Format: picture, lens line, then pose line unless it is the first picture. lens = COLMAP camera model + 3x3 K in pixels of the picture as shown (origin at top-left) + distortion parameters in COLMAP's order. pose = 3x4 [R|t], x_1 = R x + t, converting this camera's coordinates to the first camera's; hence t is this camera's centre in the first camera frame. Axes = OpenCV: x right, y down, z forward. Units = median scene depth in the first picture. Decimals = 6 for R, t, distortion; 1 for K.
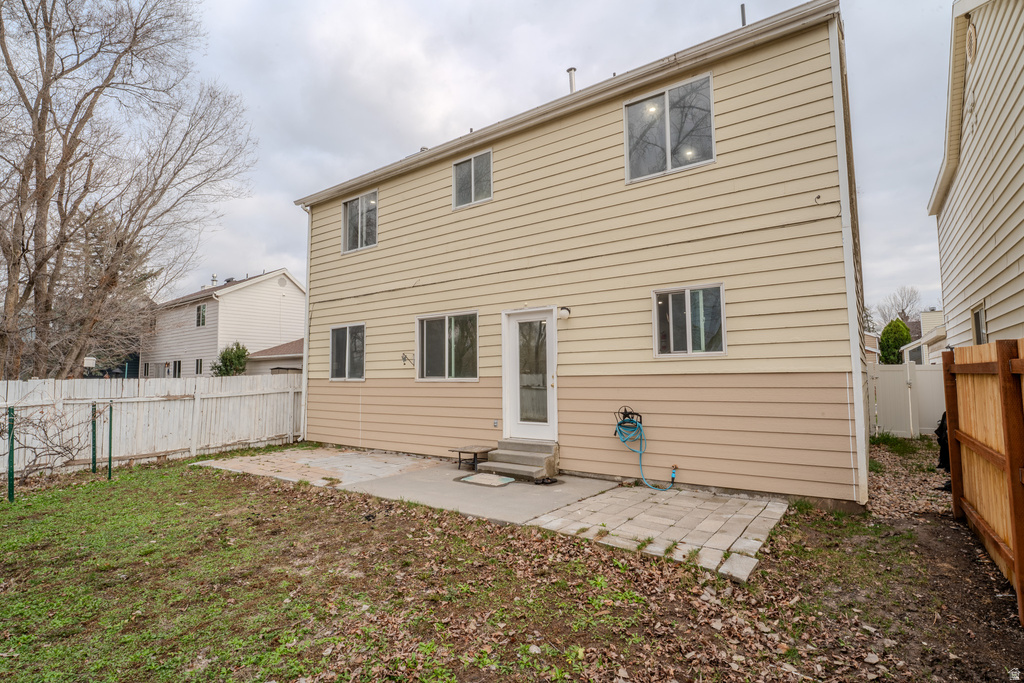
lens RADIAL K [[500.9, 0, 491.6], [0, 500.9, 337.5], [0, 0, 1]] dist [-0.005957, -0.001851]
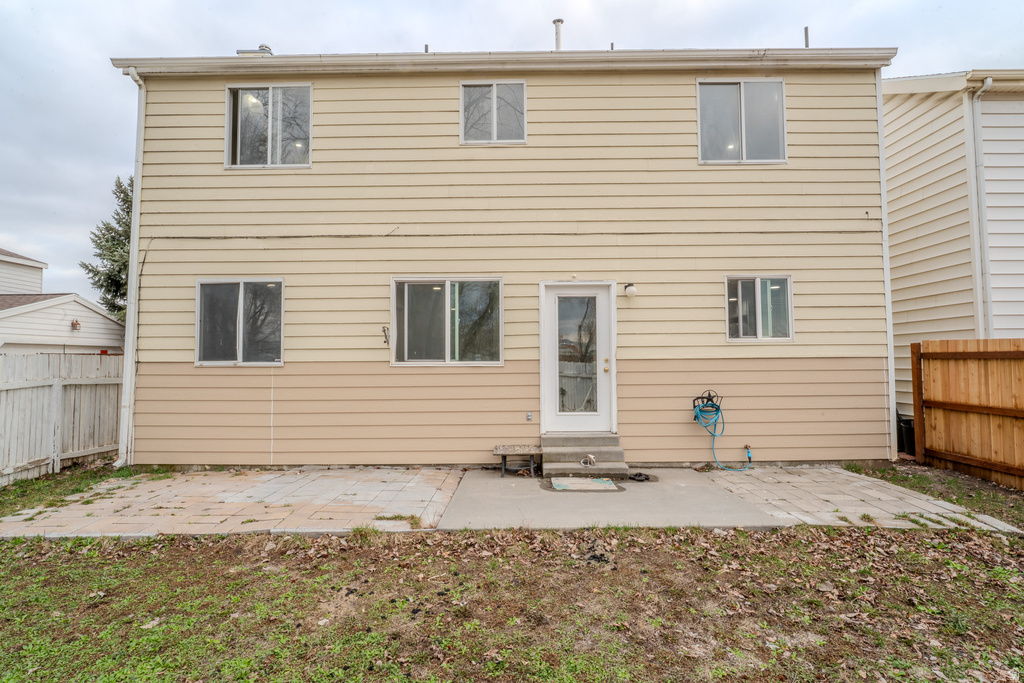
lens RADIAL K [[500.9, 0, 513.4], [0, 500.9, 343.2], [0, 0, 1]] dist [-0.005957, -0.001851]
pose [[0.806501, 0.033032, 0.590309, -0.509197], [-0.049374, 0.998713, 0.011572, 0.043260], [-0.589167, -0.038479, 0.807094, 0.356251]]
